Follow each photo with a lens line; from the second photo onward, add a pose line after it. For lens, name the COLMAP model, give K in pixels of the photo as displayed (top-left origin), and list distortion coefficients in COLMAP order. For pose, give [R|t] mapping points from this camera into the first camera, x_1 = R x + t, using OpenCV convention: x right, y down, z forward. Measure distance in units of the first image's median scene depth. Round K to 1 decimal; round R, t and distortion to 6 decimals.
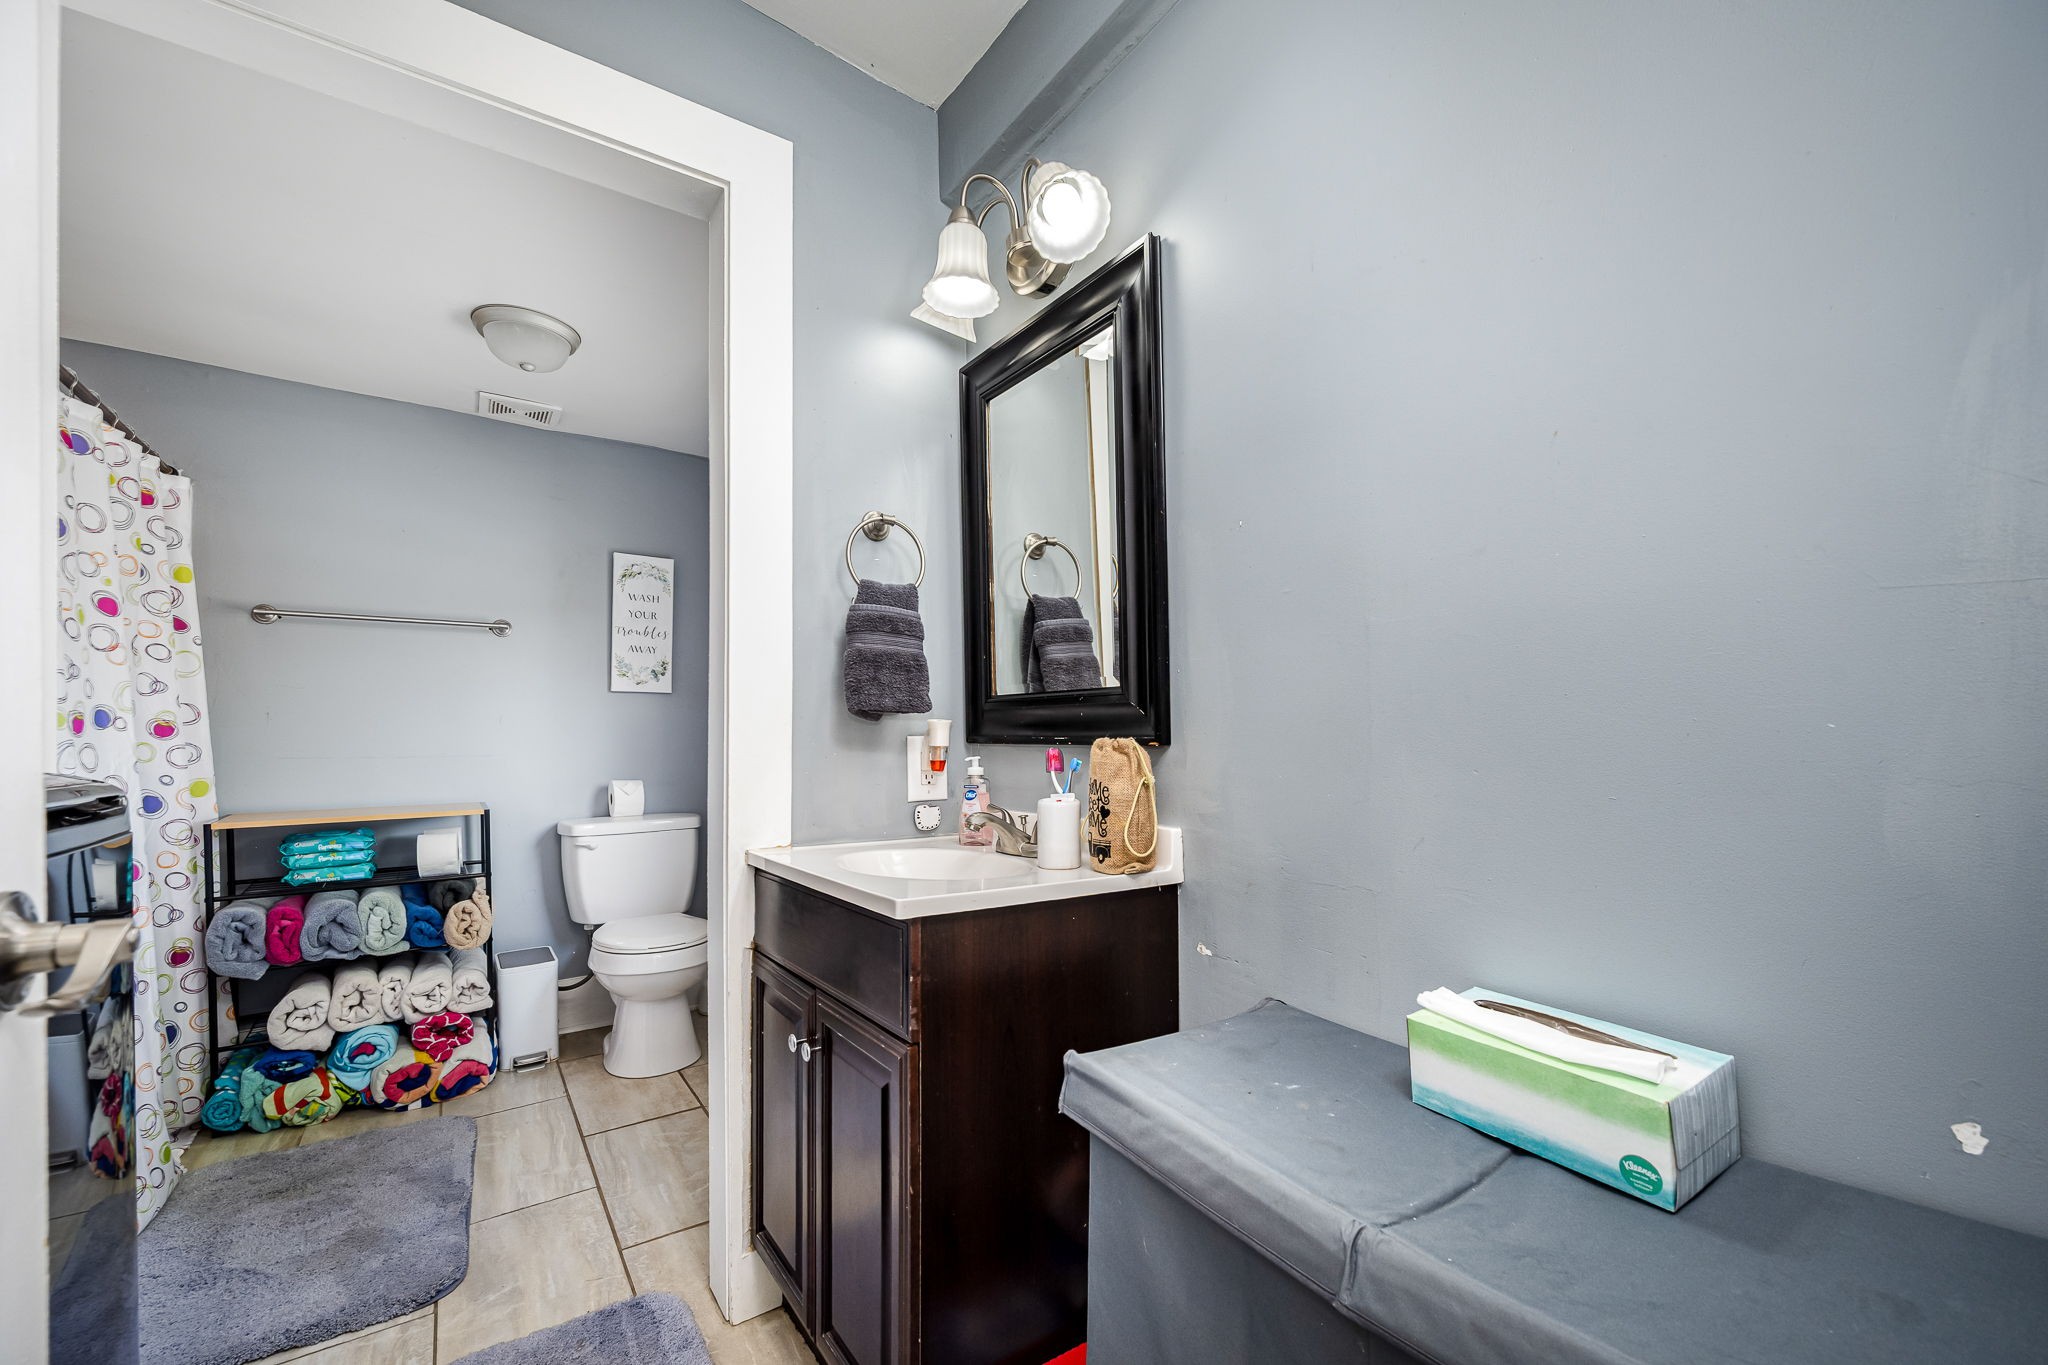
lens RADIAL K [[812.4, 0, 1030.7], [0, 812.4, 722.5], [0, 0, 1]] dist [-0.006119, 0.000096]
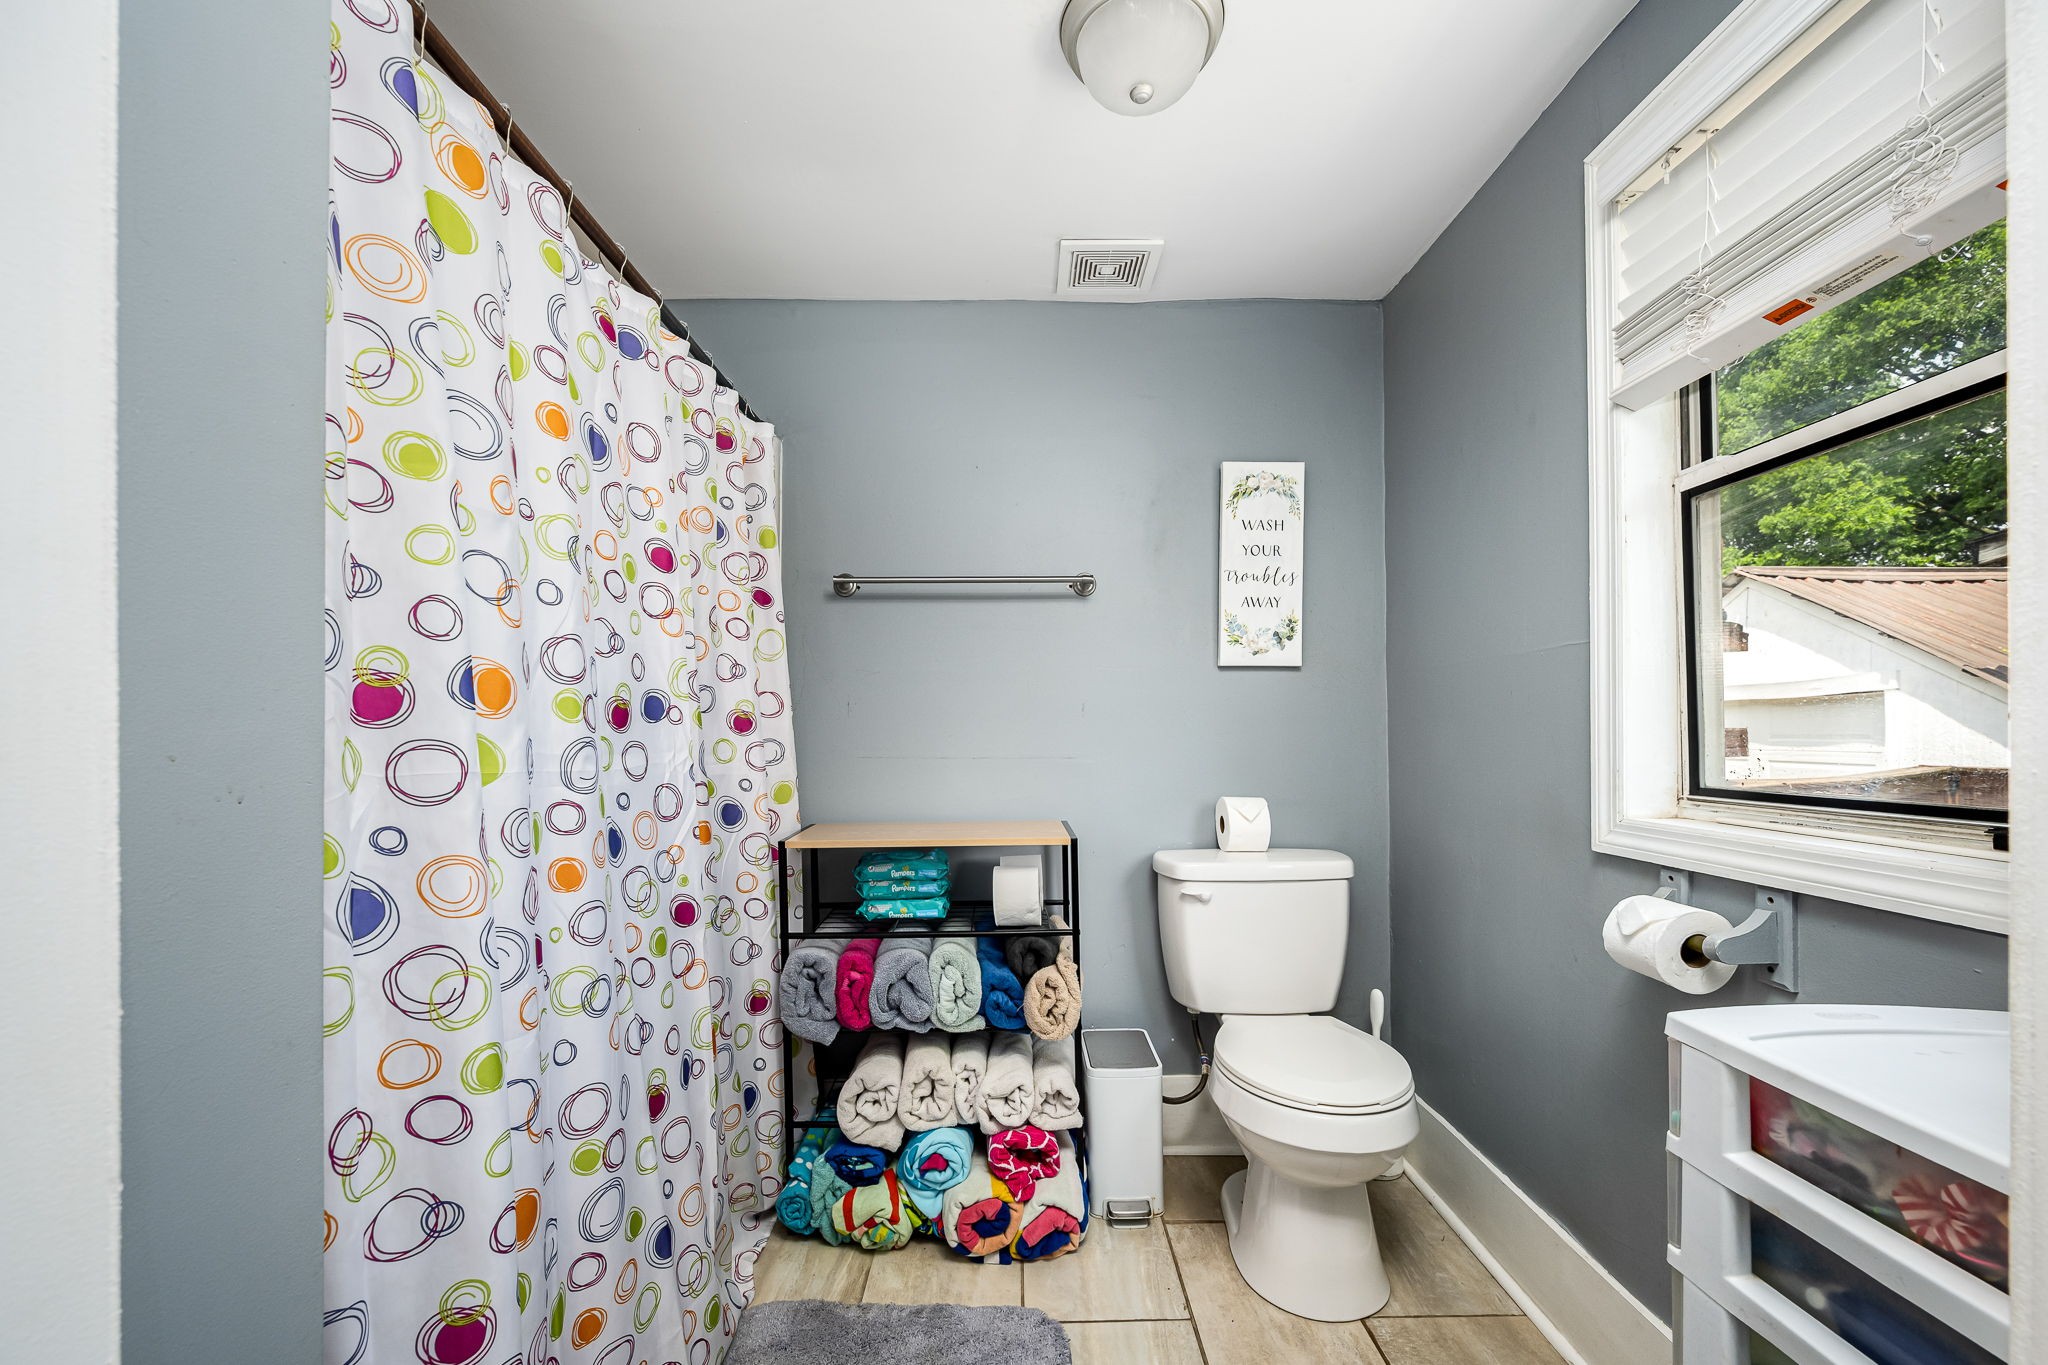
lens RADIAL K [[824.6, 0, 1023.8], [0, 824.6, 710.7], [0, 0, 1]] dist [-0.001249, -0.000029]
pose [[0.818292, -0.010141, -0.574713, -0.321048], [0.006749, 0.999945, -0.008035, 0.004553], [0.574763, 0.002696, 0.818316, 0.426695]]
